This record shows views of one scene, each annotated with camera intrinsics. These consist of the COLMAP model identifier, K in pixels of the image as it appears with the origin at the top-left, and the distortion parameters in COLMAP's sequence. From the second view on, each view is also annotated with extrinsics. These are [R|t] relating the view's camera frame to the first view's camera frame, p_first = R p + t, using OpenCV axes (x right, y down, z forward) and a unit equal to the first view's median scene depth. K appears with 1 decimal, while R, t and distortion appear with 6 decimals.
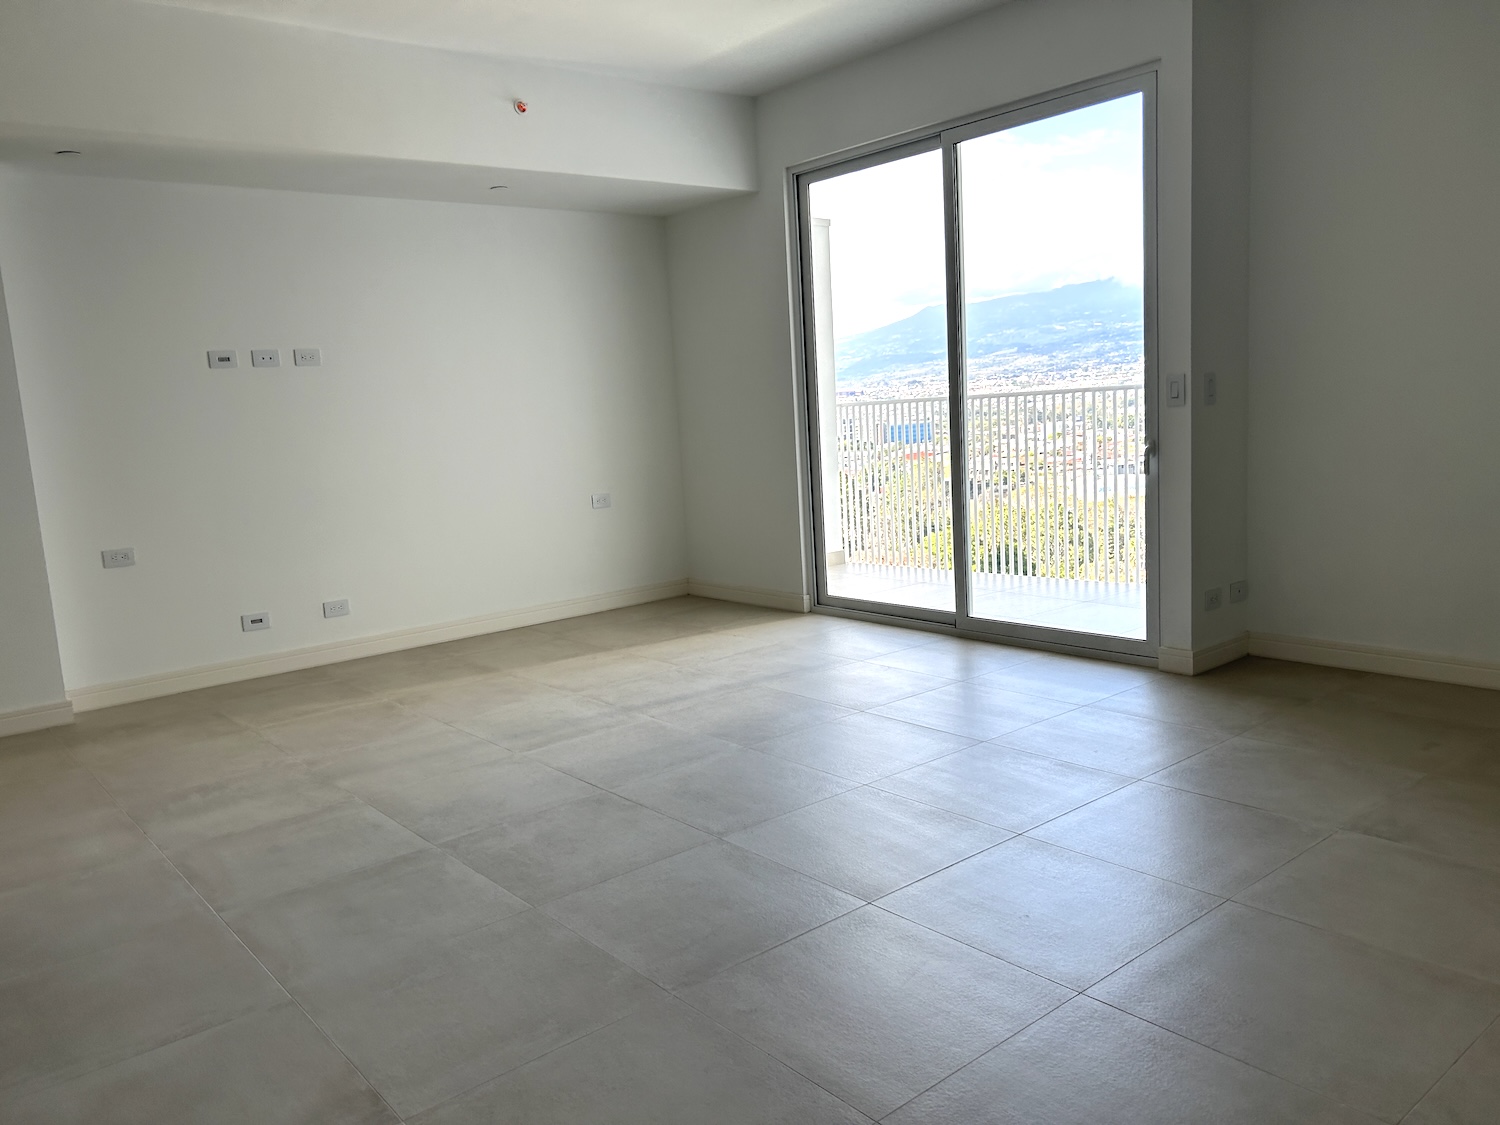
lens RADIAL K [[1137.0, 0, 748.0], [0, 1137.0, 571.9], [0, 0, 1]] dist [0.063853, -0.078656]
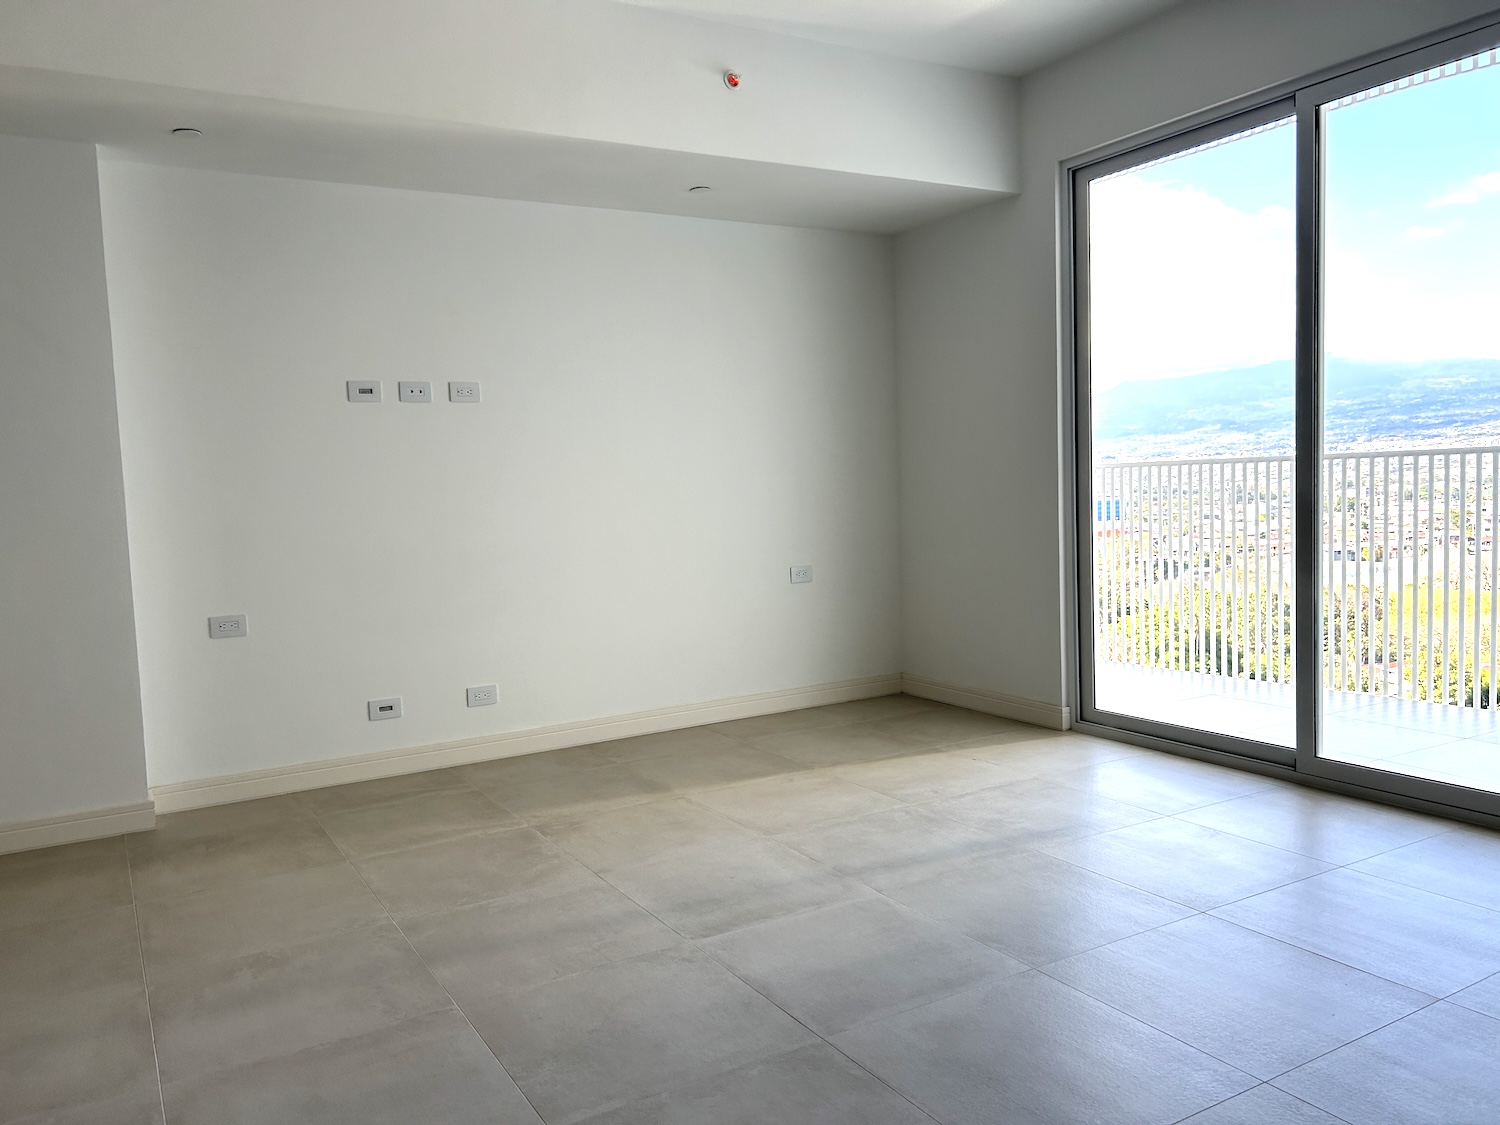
lens RADIAL K [[1137.0, 0, 748.0], [0, 1137.0, 571.9], [0, 0, 1]] dist [0.063853, -0.078656]
pose [[0.987109, 0.035144, -0.156145, -0.047992], [-0.044682, 0.997316, -0.058002, -0.018413], [0.153688, 0.064231, 0.986030, 0.225198]]
